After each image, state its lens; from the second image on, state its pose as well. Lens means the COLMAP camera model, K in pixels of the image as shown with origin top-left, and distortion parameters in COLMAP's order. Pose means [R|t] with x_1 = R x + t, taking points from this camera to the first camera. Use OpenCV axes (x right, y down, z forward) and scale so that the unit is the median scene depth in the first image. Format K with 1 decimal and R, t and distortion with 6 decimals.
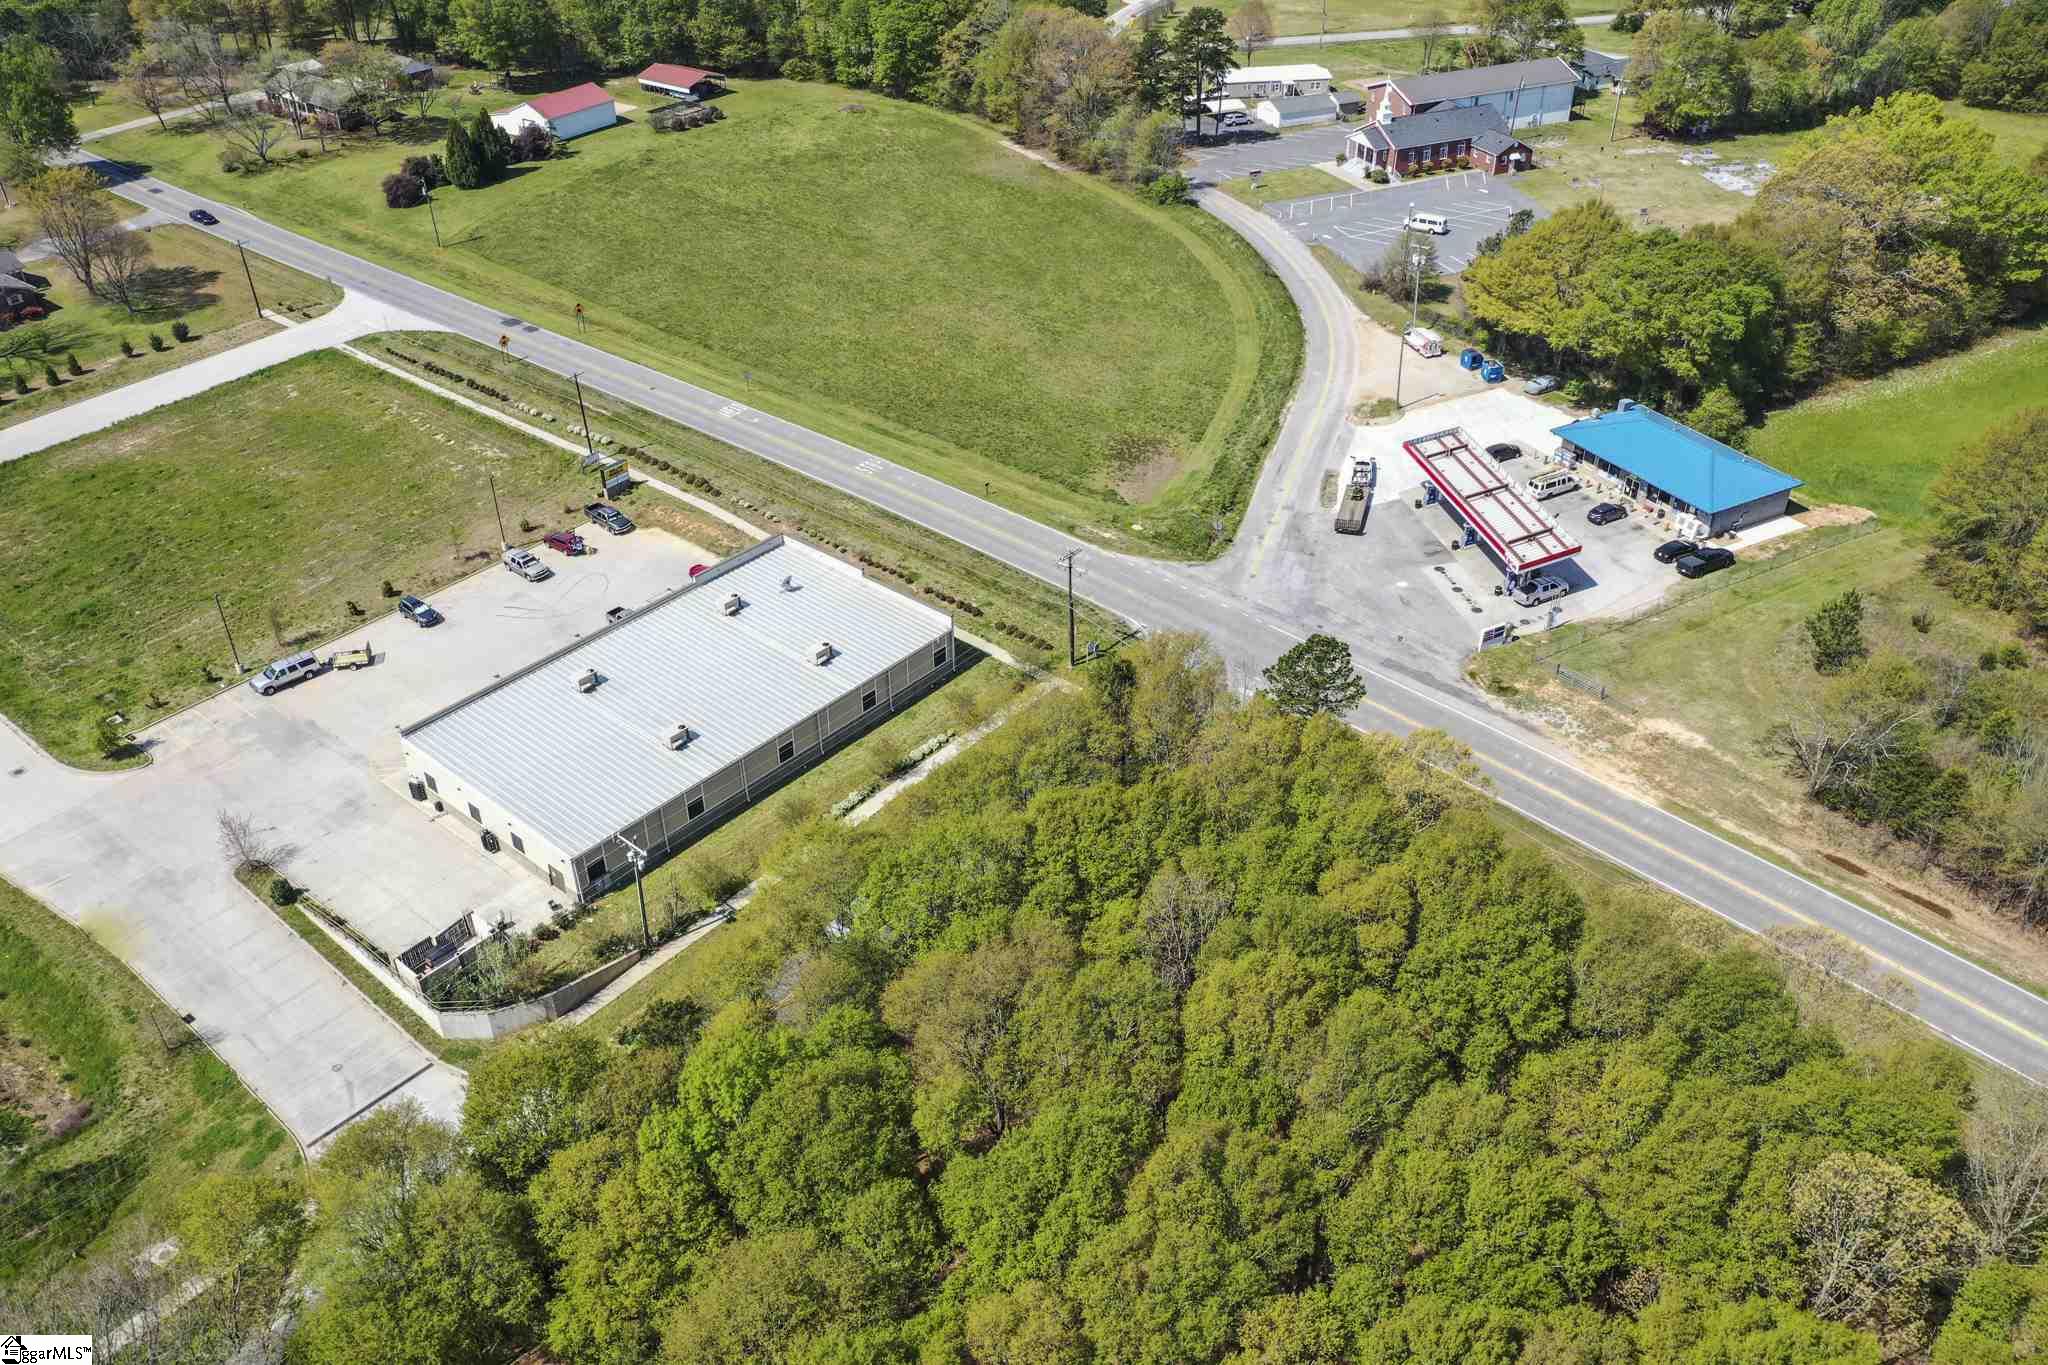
lens RADIAL K [[1636.5, 0, 1021.1], [0, 1636.5, 676.9], [0, 0, 1]] dist [0.010062, 0.003374]
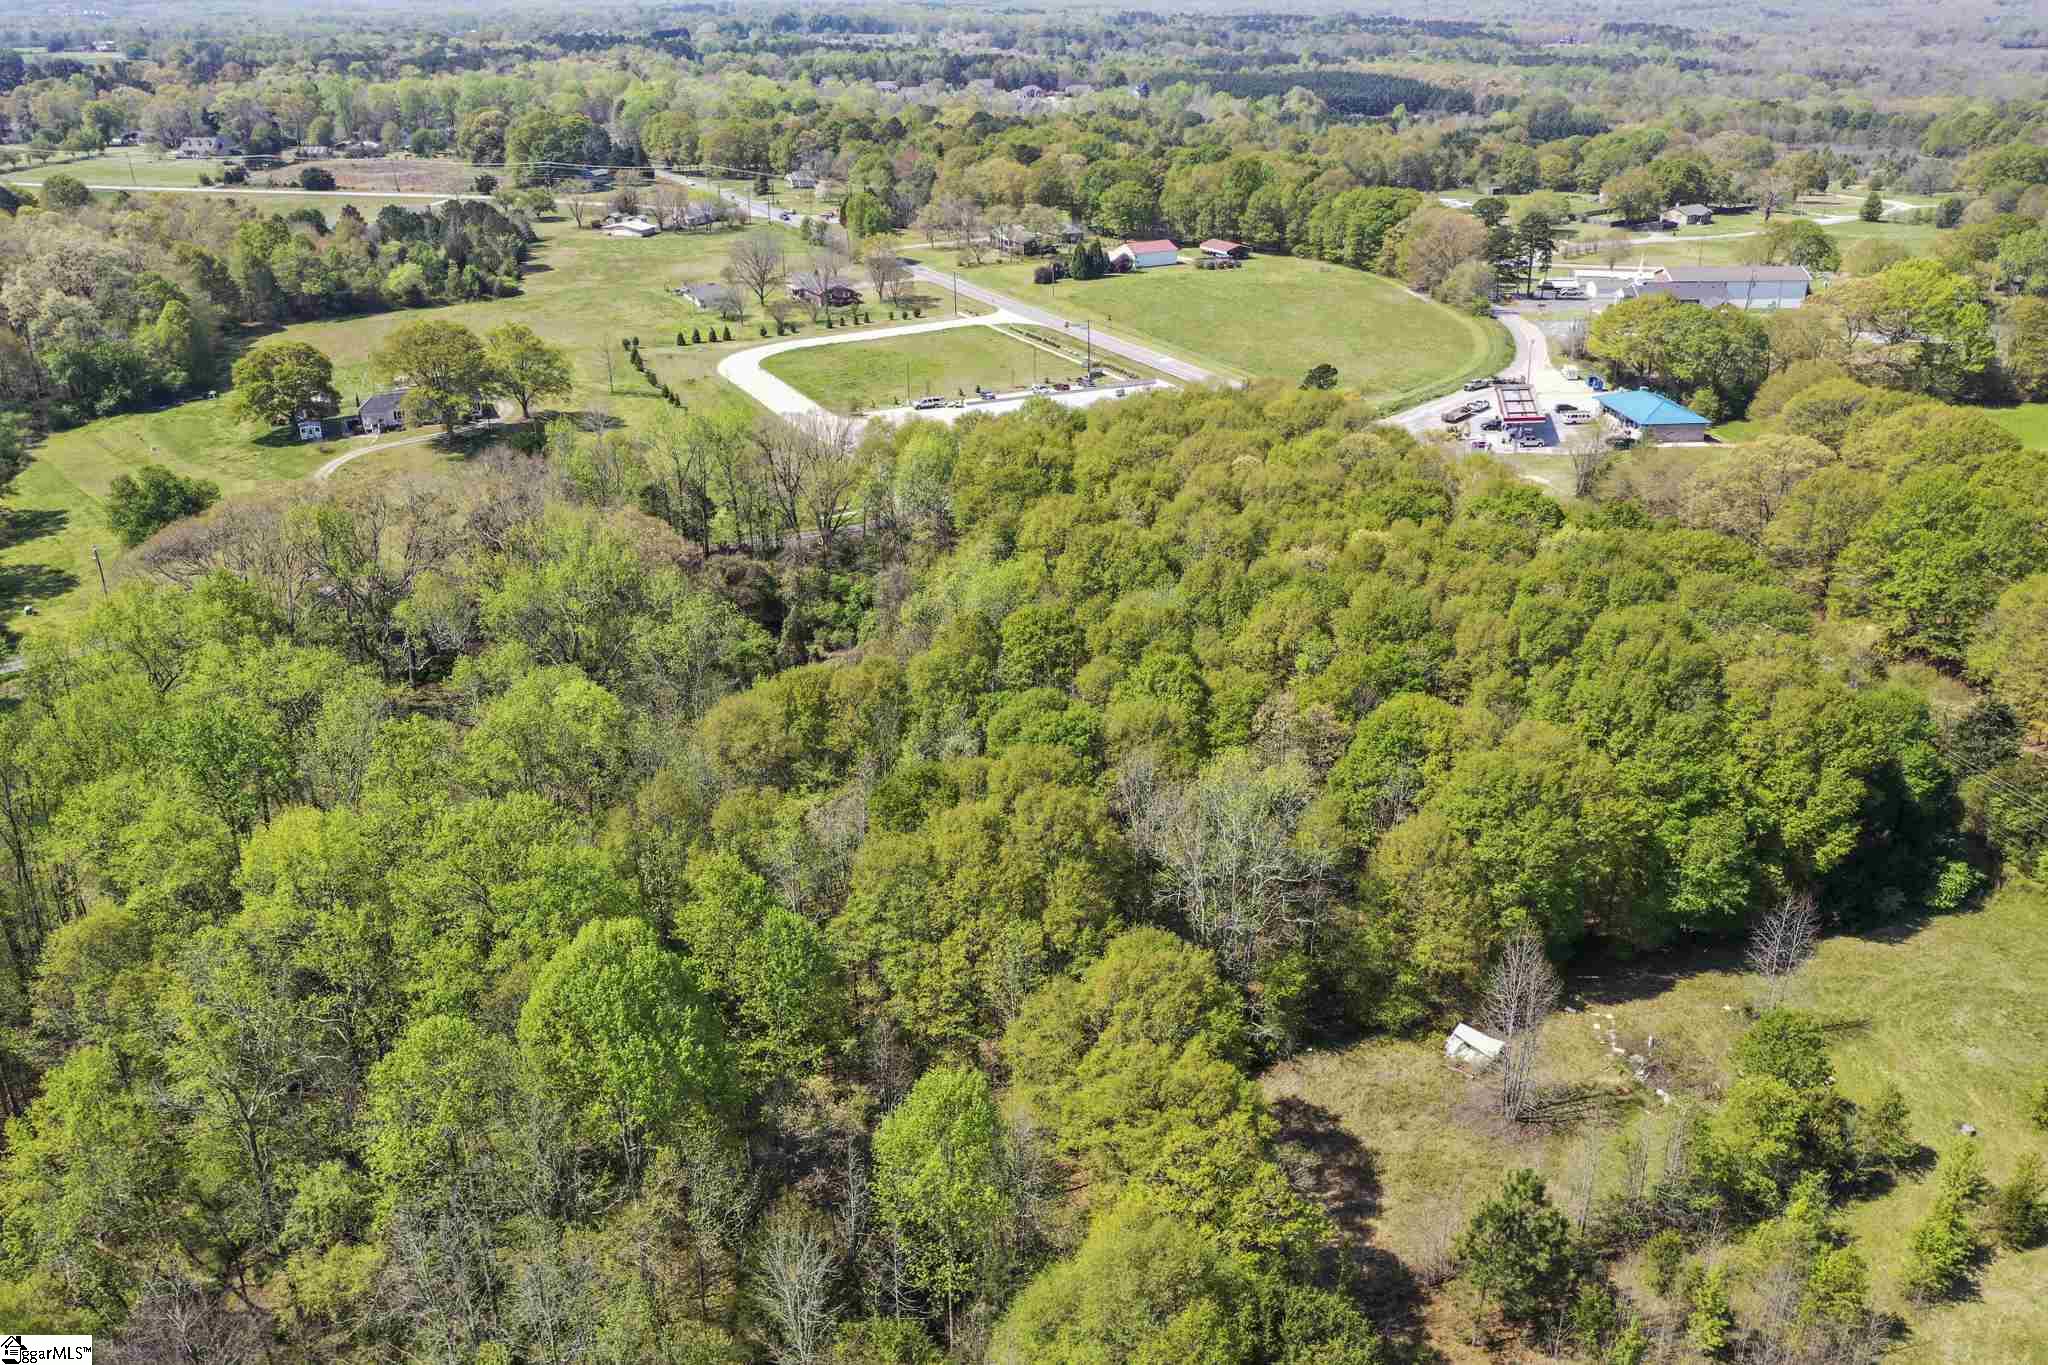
lens RADIAL K [[1636.5, 0, 1023.1], [0, 1636.5, 680.2], [0, 0, 1]] dist [0.010062, 0.003374]
pose [[0.915173, 0.162643, -0.368789, 0.288339], [-0.228239, 0.963257, -0.141574, 0.335049], [0.332212, 0.213737, 0.918668, -0.480047]]
